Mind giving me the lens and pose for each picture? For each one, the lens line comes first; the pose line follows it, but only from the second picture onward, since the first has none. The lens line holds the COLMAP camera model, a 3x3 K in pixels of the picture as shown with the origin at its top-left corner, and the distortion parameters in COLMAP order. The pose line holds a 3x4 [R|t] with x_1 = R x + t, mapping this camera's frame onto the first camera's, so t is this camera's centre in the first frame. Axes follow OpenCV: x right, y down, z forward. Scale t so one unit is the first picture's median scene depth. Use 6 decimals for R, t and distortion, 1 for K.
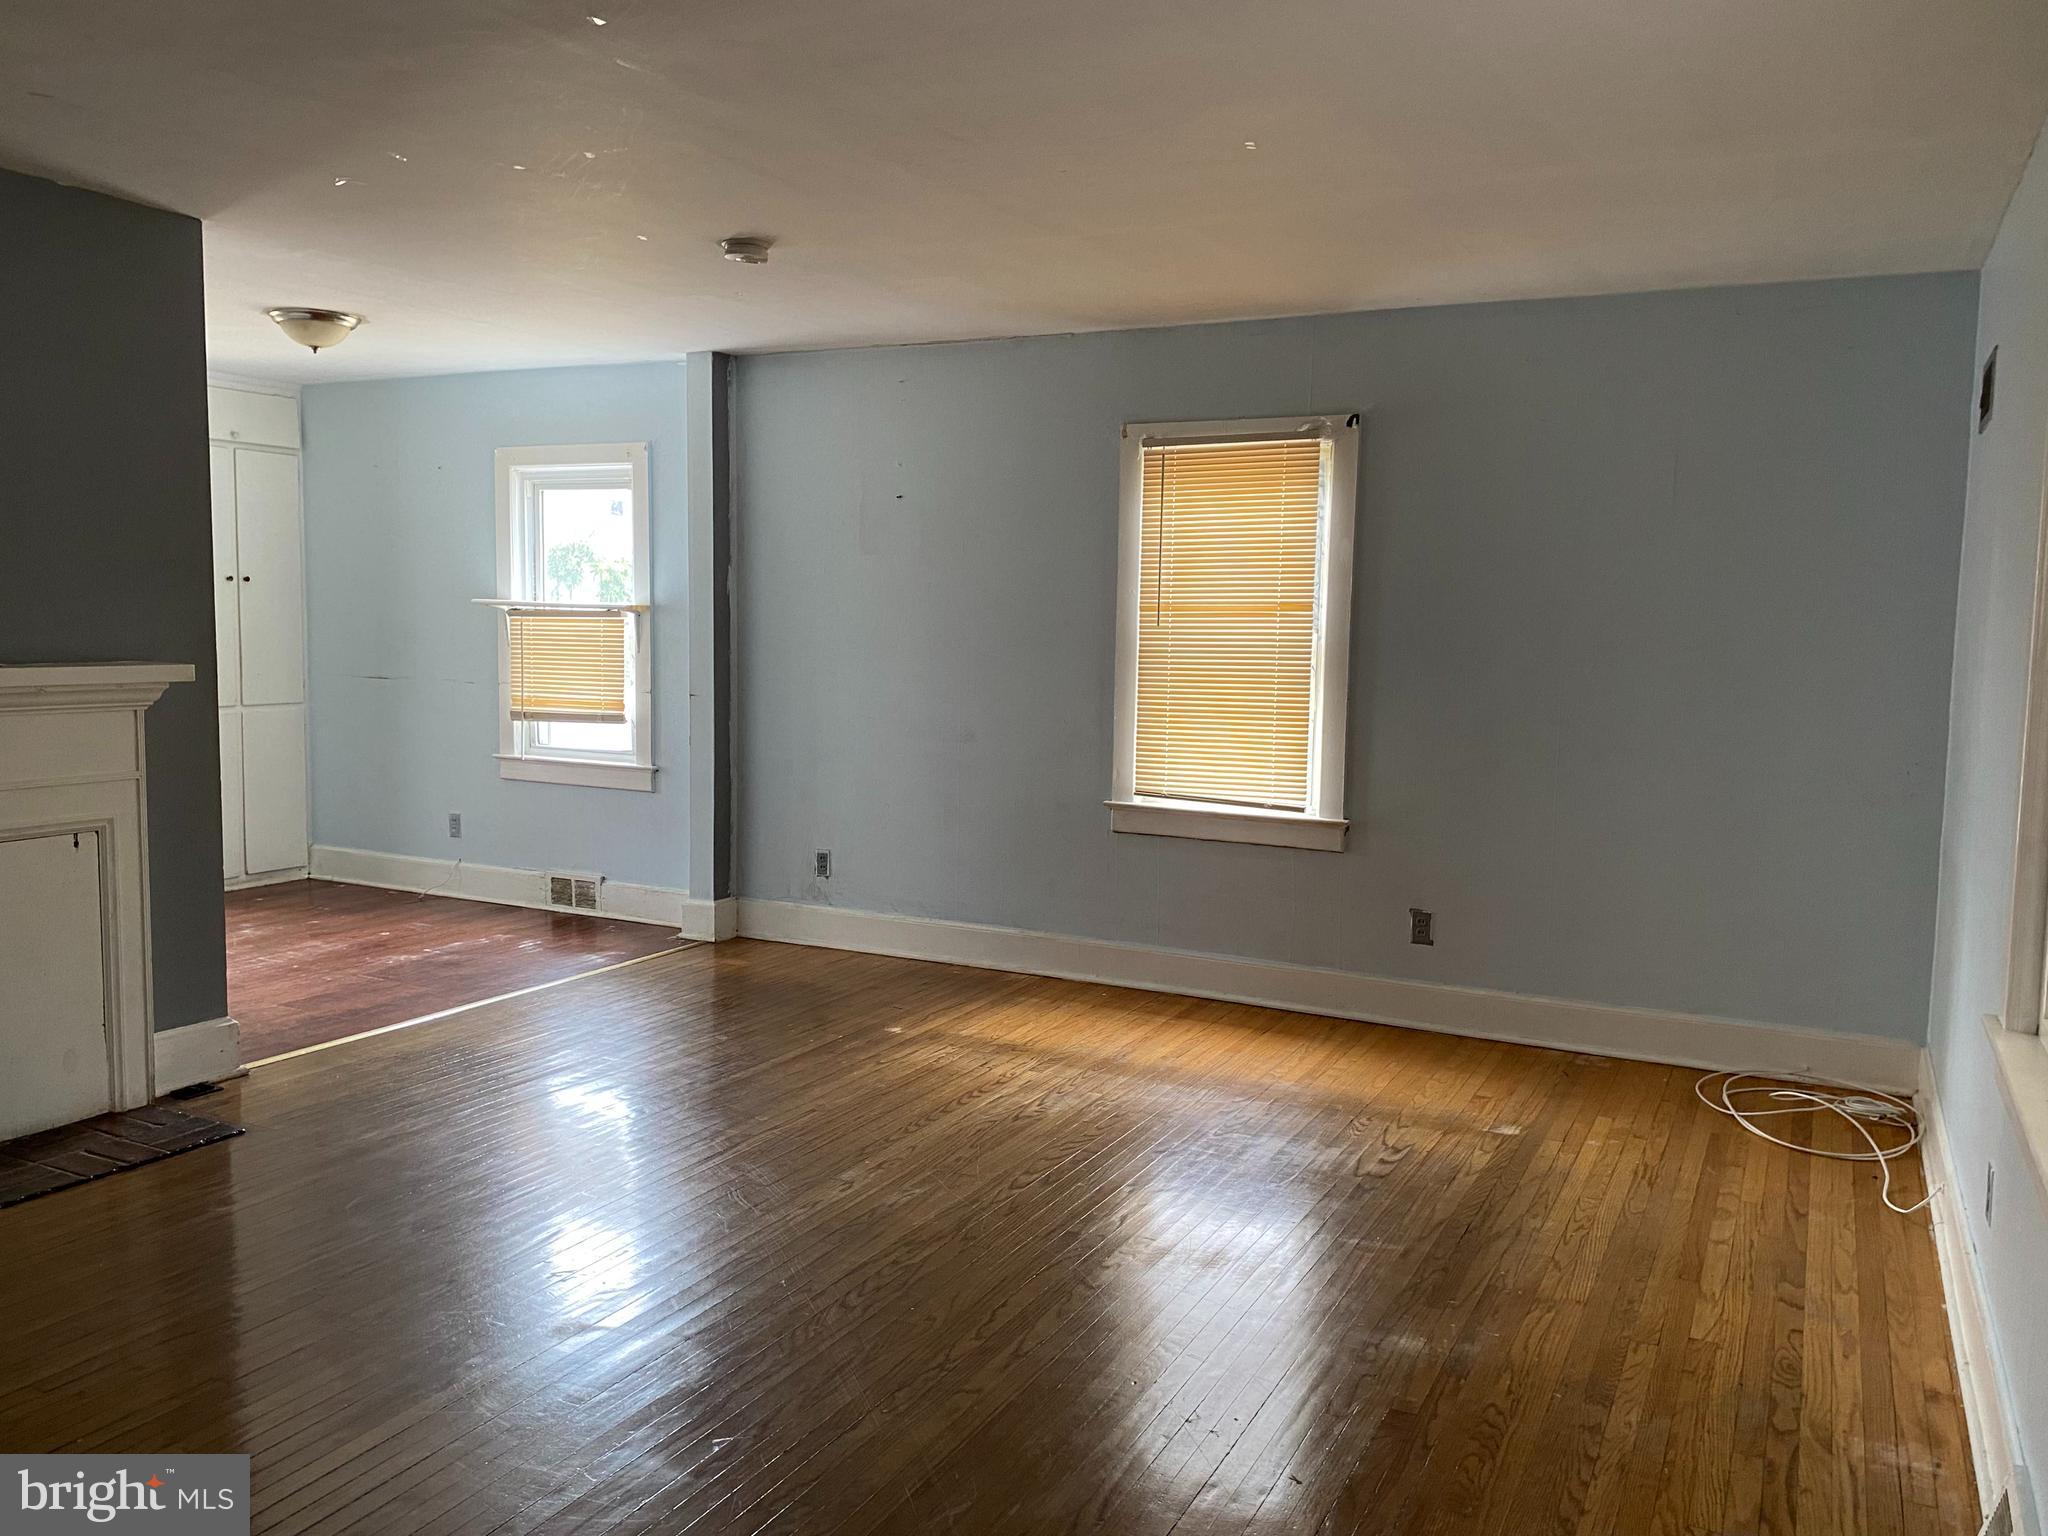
lens RADIAL K [[1552.5, 0, 1021.8], [0, 1552.5, 770.5], [0, 0, 1]] dist [0.060018, -0.061842]
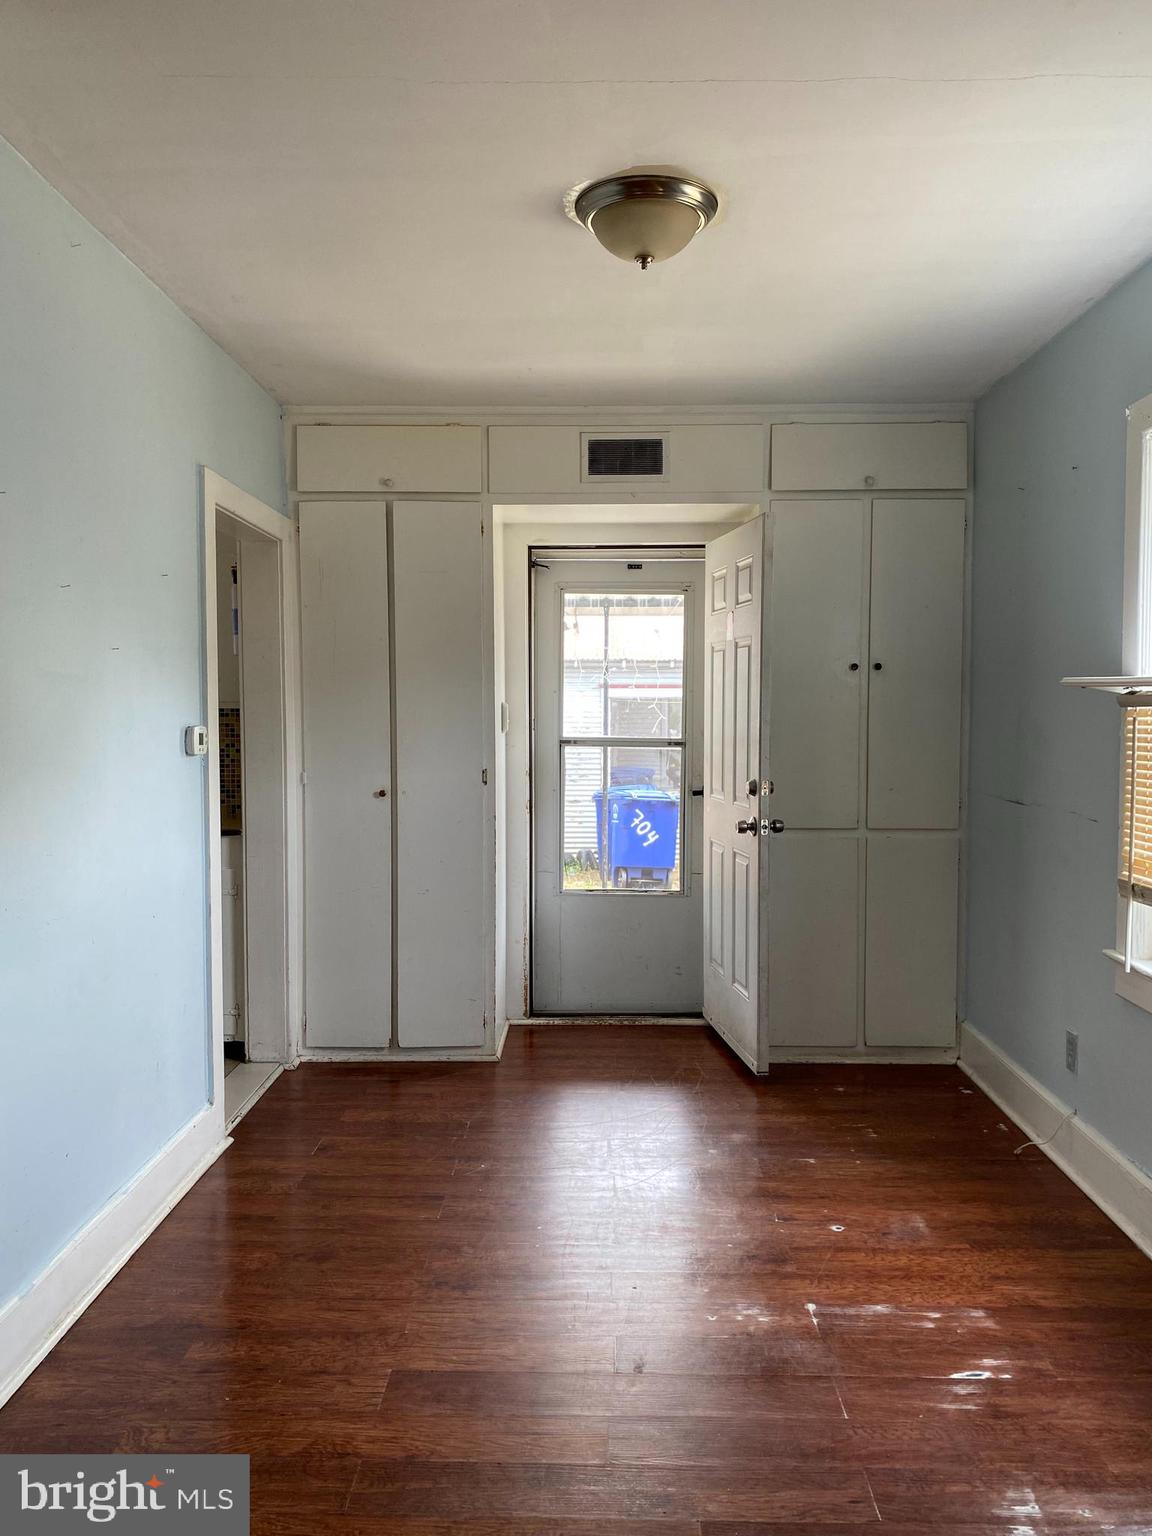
lens RADIAL K [[1164.4, 0, 593.3], [0, 1164.4, 772.8], [0, 0, 1]] dist [0.060018, -0.061842]
pose [[0.451220, 0.031035, -0.891873, -0.067103], [-0.082809, 0.996539, -0.007218, -0.084539], [0.888563, 0.077112, 0.452228, 0.967029]]
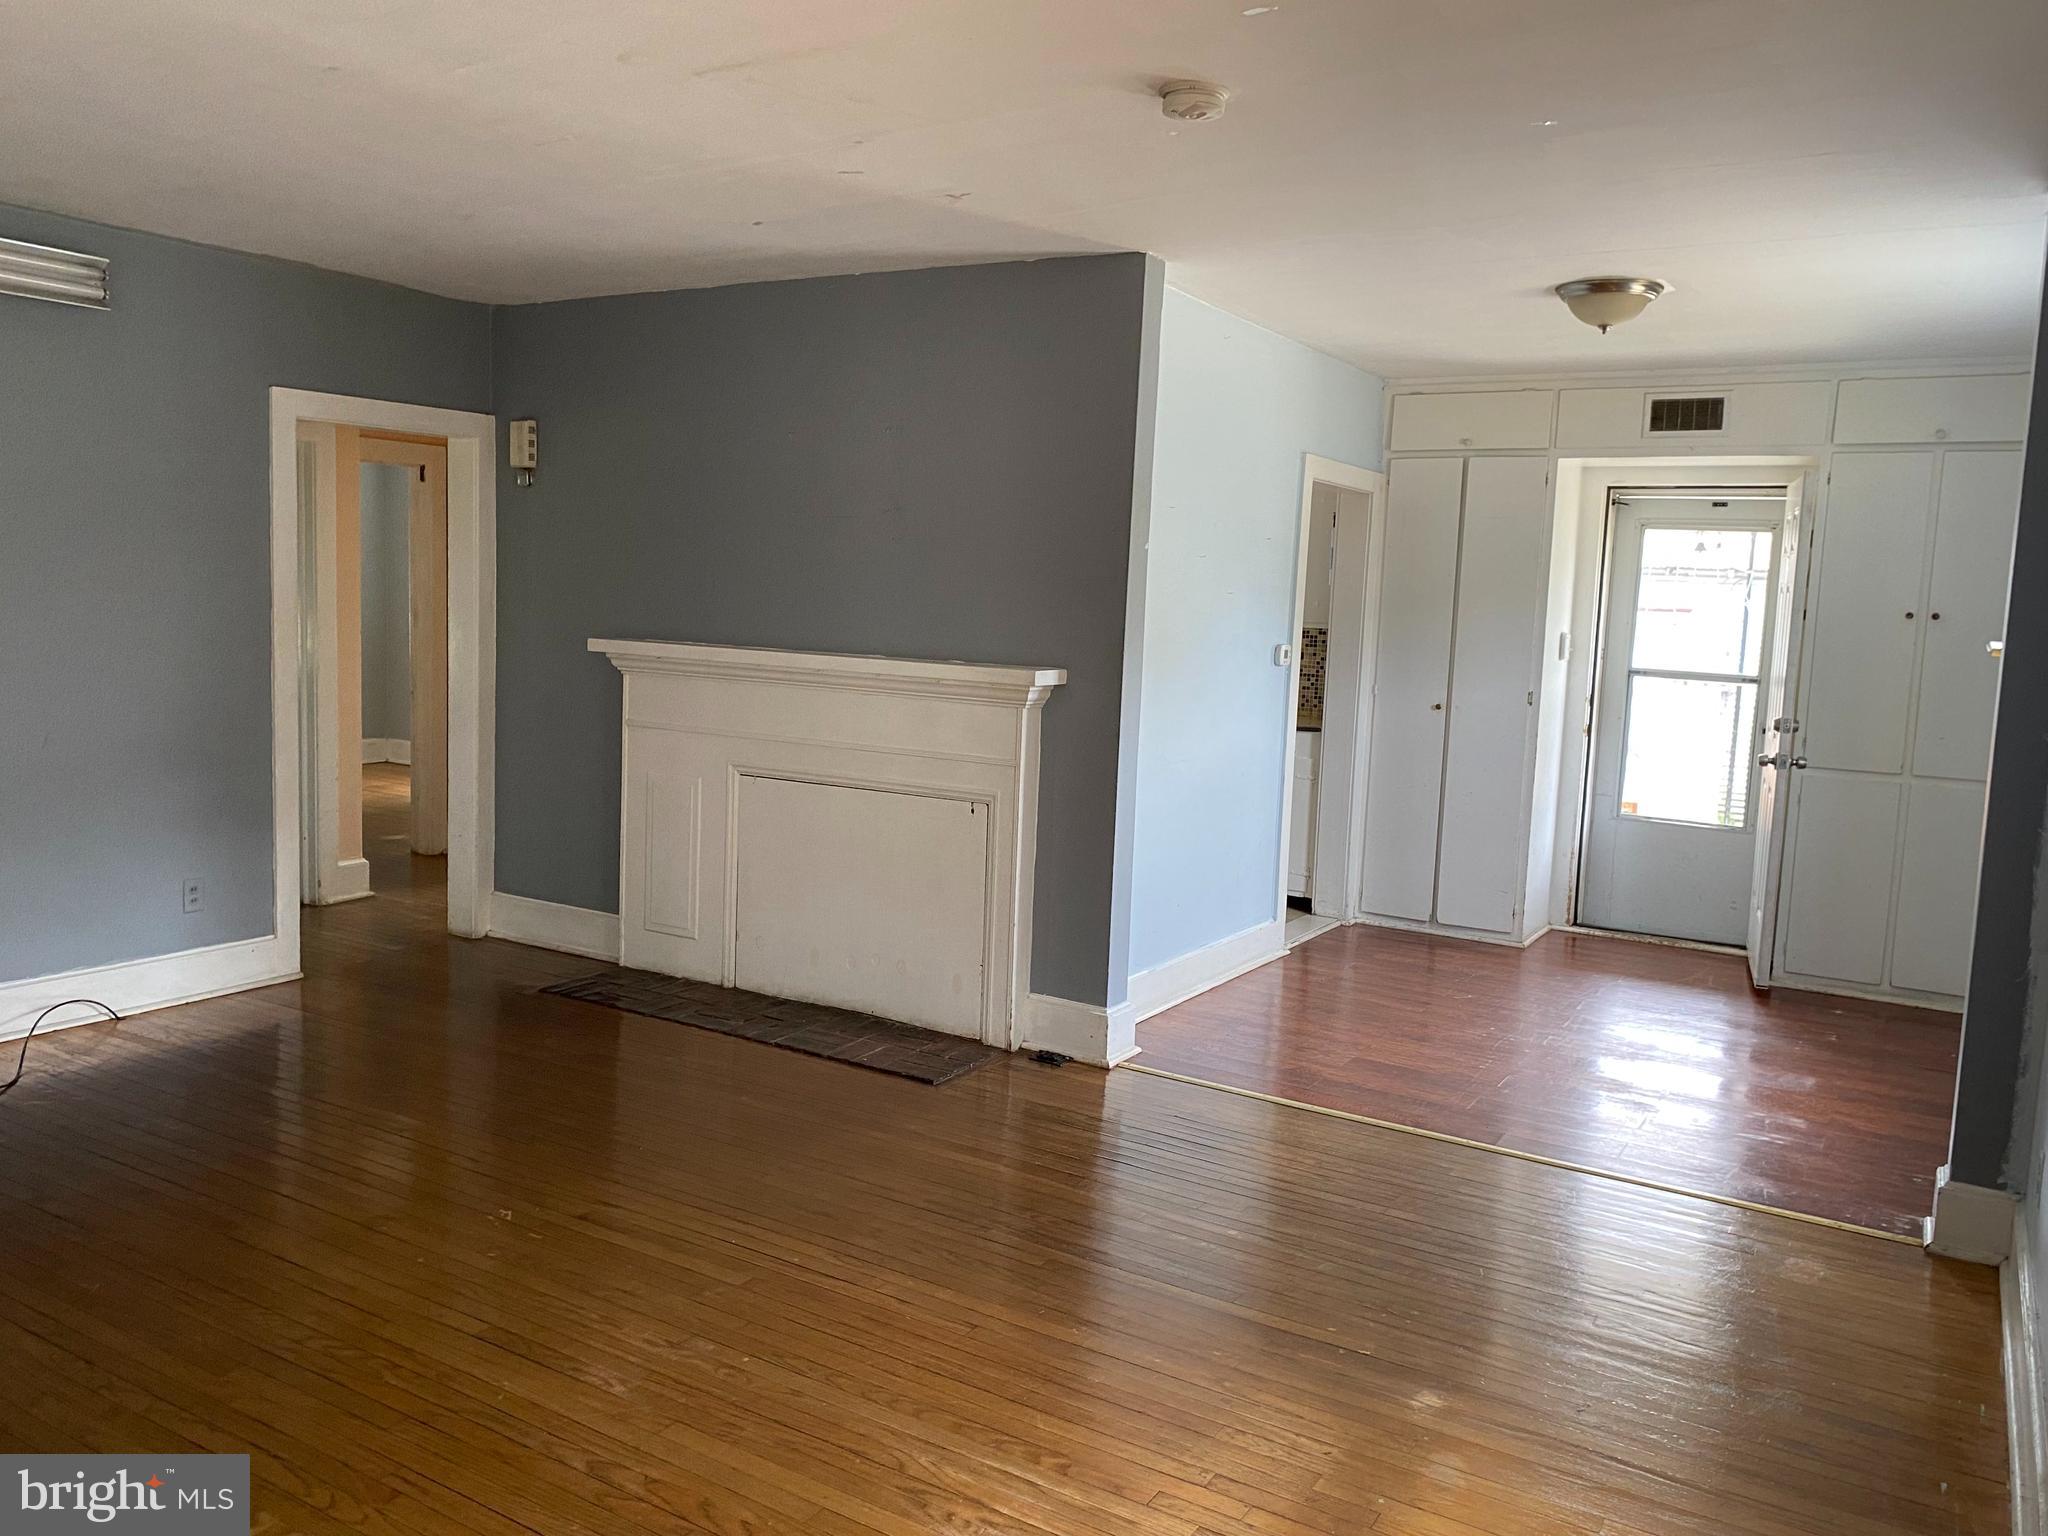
lens RADIAL K [[1552.5, 0, 1030.4], [0, 1552.5, 766.9], [0, 0, 1]] dist [0.060018, -0.061842]
pose [[-0.064978, 0.091951, -0.993641, 0.501420], [-0.142558, 0.984677, 0.100444, -0.097229], [0.987651, 0.148179, -0.050874, 0.943553]]
